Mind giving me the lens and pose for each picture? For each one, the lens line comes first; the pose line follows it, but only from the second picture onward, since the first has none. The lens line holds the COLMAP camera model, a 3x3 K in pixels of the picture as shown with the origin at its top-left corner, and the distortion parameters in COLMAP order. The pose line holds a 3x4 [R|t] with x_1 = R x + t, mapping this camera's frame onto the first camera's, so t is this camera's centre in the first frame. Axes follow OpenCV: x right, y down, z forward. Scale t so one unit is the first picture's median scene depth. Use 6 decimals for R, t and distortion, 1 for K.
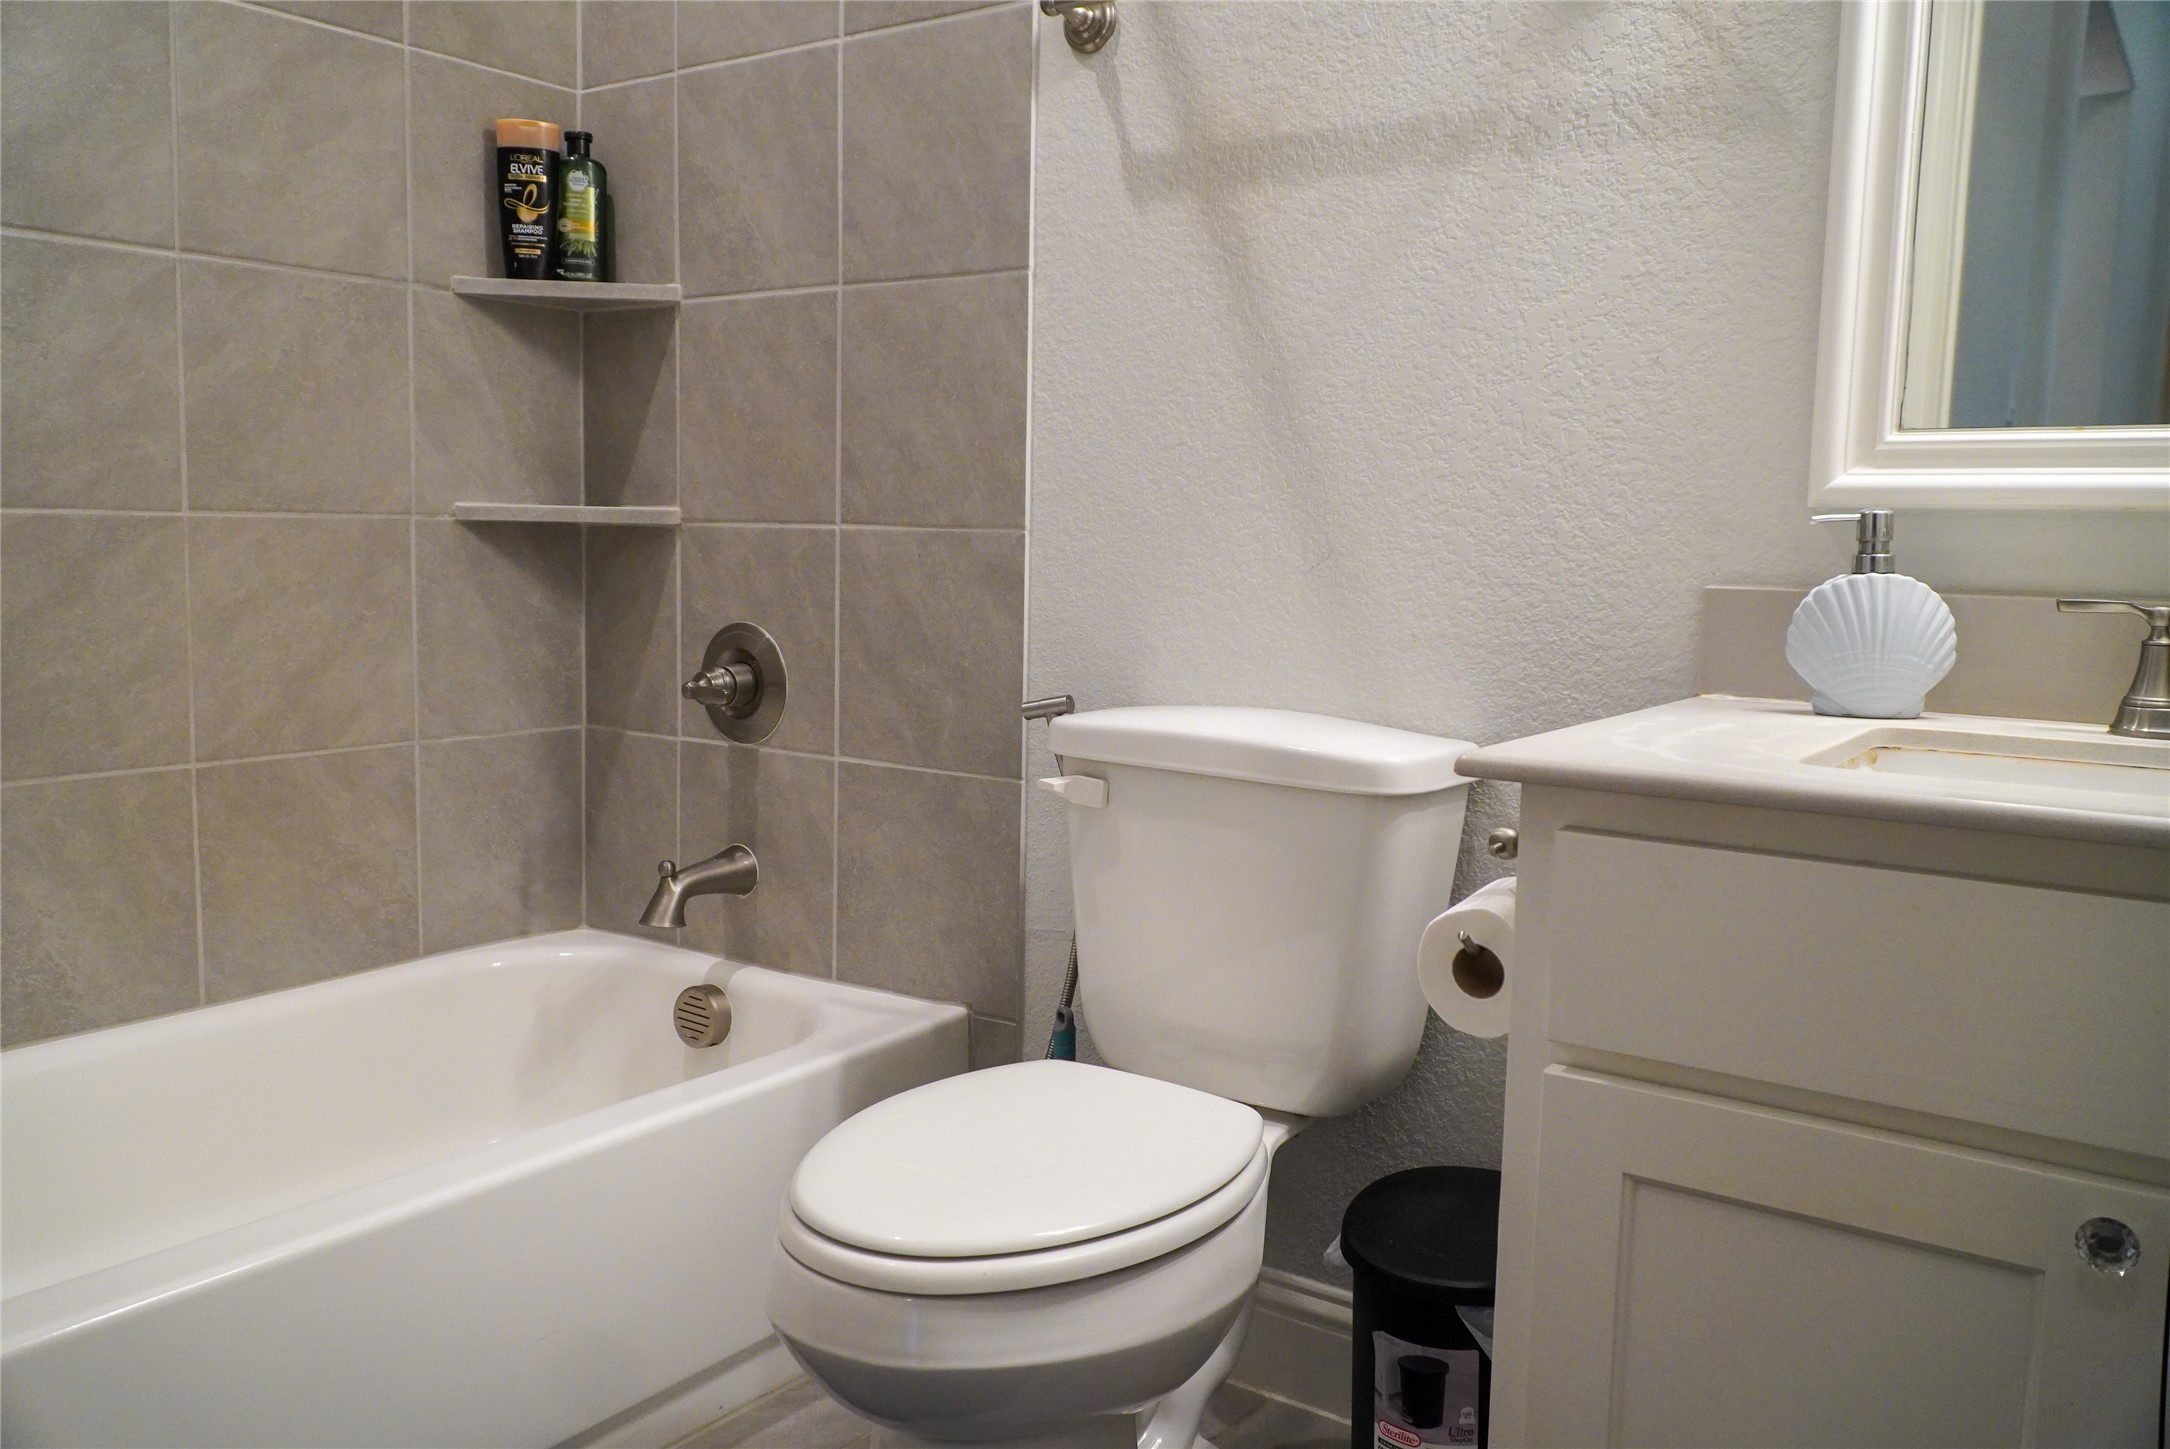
lens RADIAL K [[1724.1, 0, 1075.4], [0, 1724.1, 716.6], [0, 0, 1]] dist [0.003760, -0.003740]
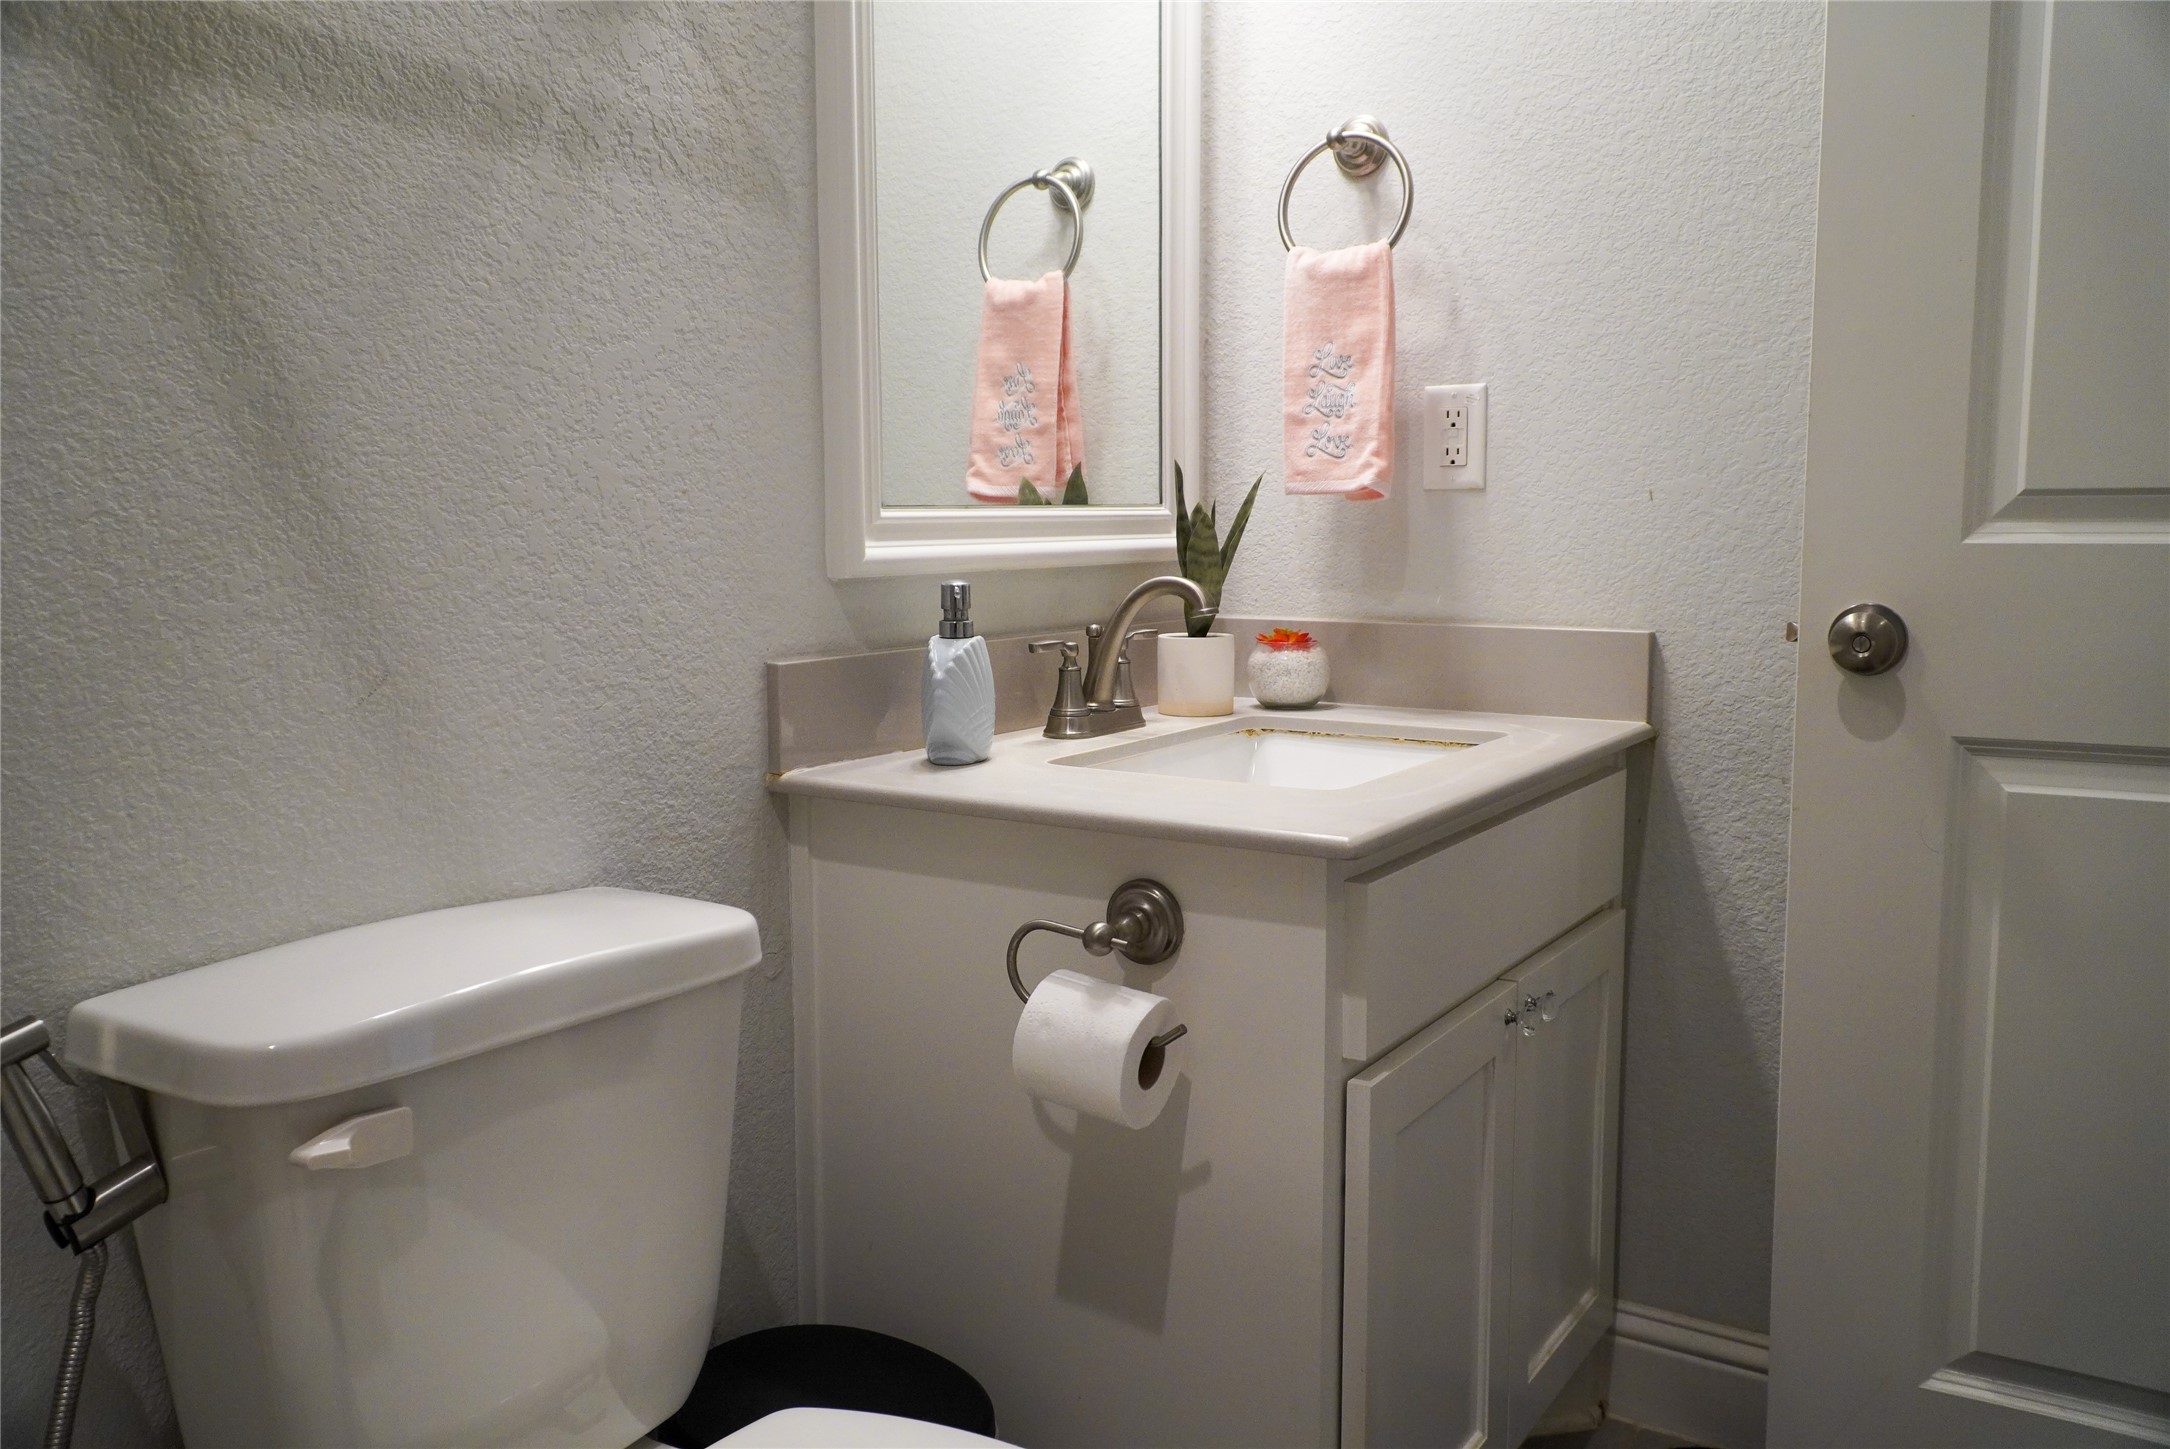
lens RADIAL K [[1724.1, 0, 1075.4], [0, 1724.1, 716.6], [0, 0, 1]] dist [0.003760, -0.003740]
pose [[-0.034196, -0.141541, 0.989342, -0.565958], [0.109681, 0.983410, 0.144483, -0.155831], [-0.993378, 0.113453, -0.018105, 0.788745]]
